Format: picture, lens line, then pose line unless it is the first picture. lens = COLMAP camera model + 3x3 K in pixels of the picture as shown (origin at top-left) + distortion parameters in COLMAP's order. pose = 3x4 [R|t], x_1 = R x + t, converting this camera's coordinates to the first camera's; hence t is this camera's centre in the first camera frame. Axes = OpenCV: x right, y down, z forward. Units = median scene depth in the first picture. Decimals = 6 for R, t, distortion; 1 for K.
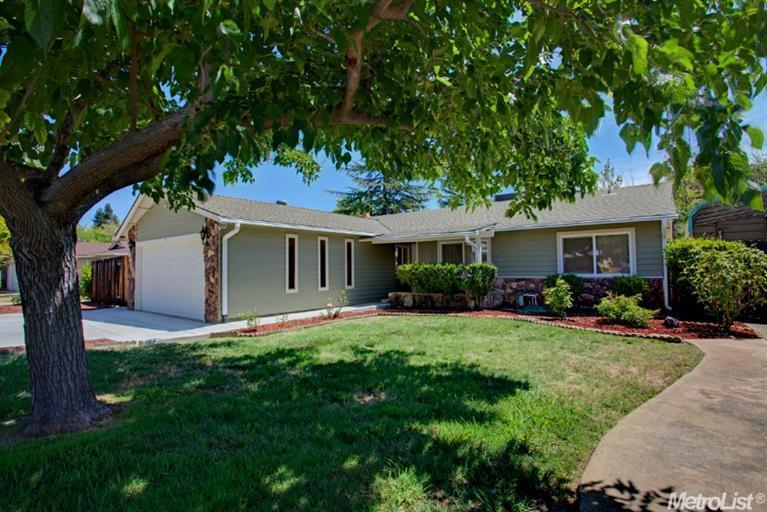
lens RADIAL K [[383.5, 0, 383.5], [0, 383.5, 256.0], [0, 0, 1]] dist [-0.072515, 0.032682]
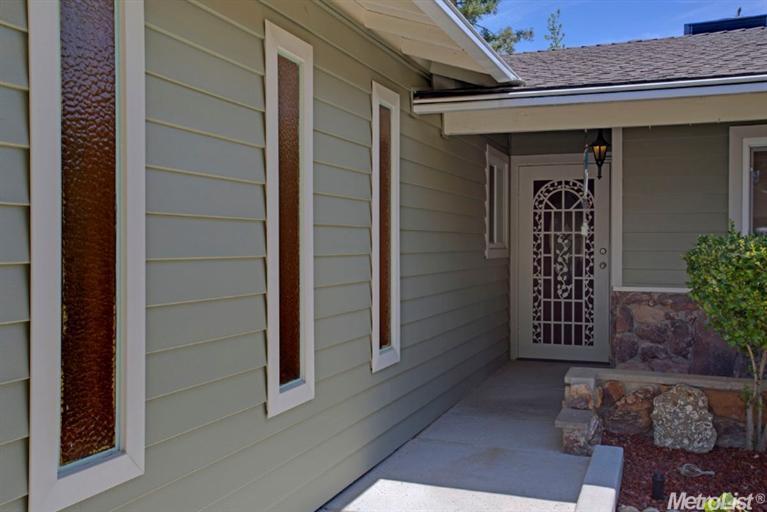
lens RADIAL K [[731.7, 0, 383.5], [0, 731.7, 256.0], [0, 0, 1]] dist [0.000510, -0.000118]
pose [[0.957920, 0.007332, 0.286943, -0.396765], [-0.020653, 0.998843, 0.043422, 0.040414], [-0.286293, -0.047521, 0.956963, 1.423829]]
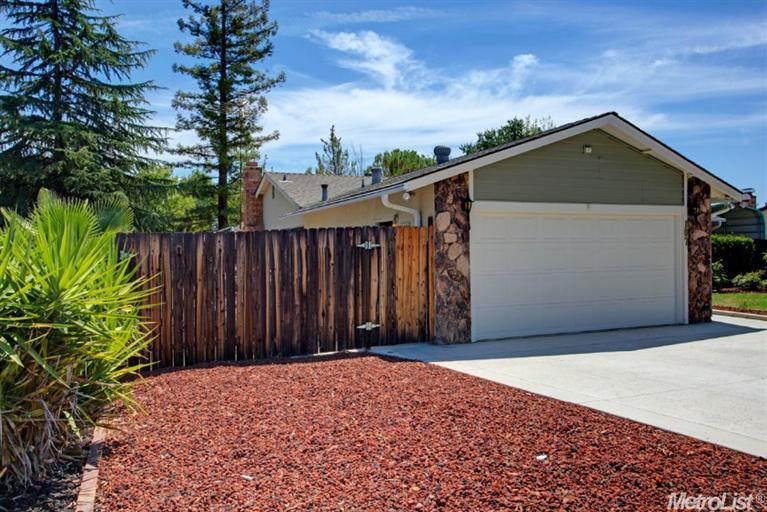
lens RADIAL K [[600.0, 0, 383.5], [0, 600.0, 256.0], [0, 0, 1]] dist [-0.002138, 0.000251]
pose [[0.472966, -0.001122, 0.881080, -2.904134], [-0.020634, 0.999711, 0.012349, 0.056295], [-0.880839, -0.024021, 0.472806, 1.527973]]
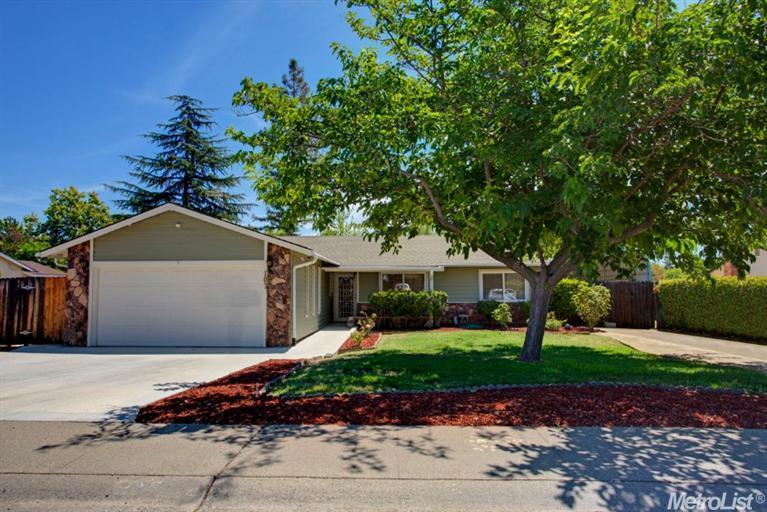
lens RADIAL K [[510.0, 0, 383.5], [0, 510.0, 256.0], [0, 0, 1]] dist [-0.038079, 0.038991]
pose [[0.810130, 0.048376, 0.584251, -1.640661], [-0.025729, 0.998563, -0.047004, -0.027986], [-0.585686, 0.023048, 0.810211, -0.533000]]
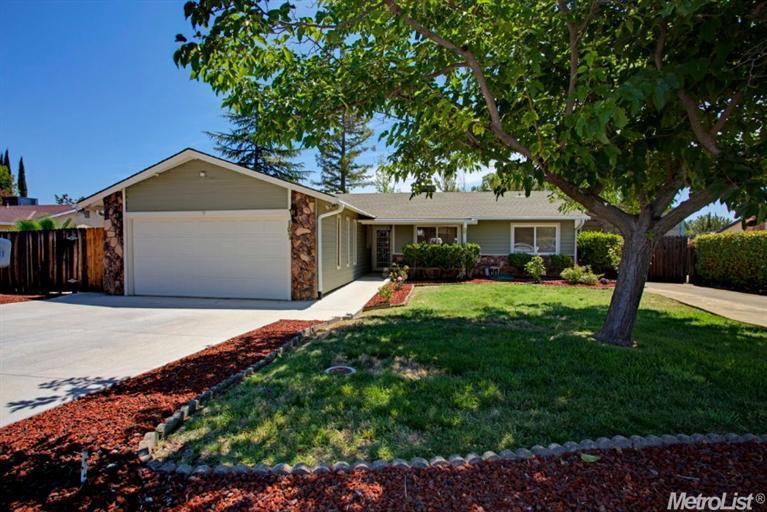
lens RADIAL K [[383.5, 0, 383.5], [0, 383.5, 256.0], [0, 0, 1]] dist [-0.072515, 0.032682]
pose [[0.863757, -0.002219, 0.503904, -1.210929], [-0.029482, 0.998055, 0.054932, -0.006325], [-0.503046, -0.062304, 0.862011, 0.017769]]
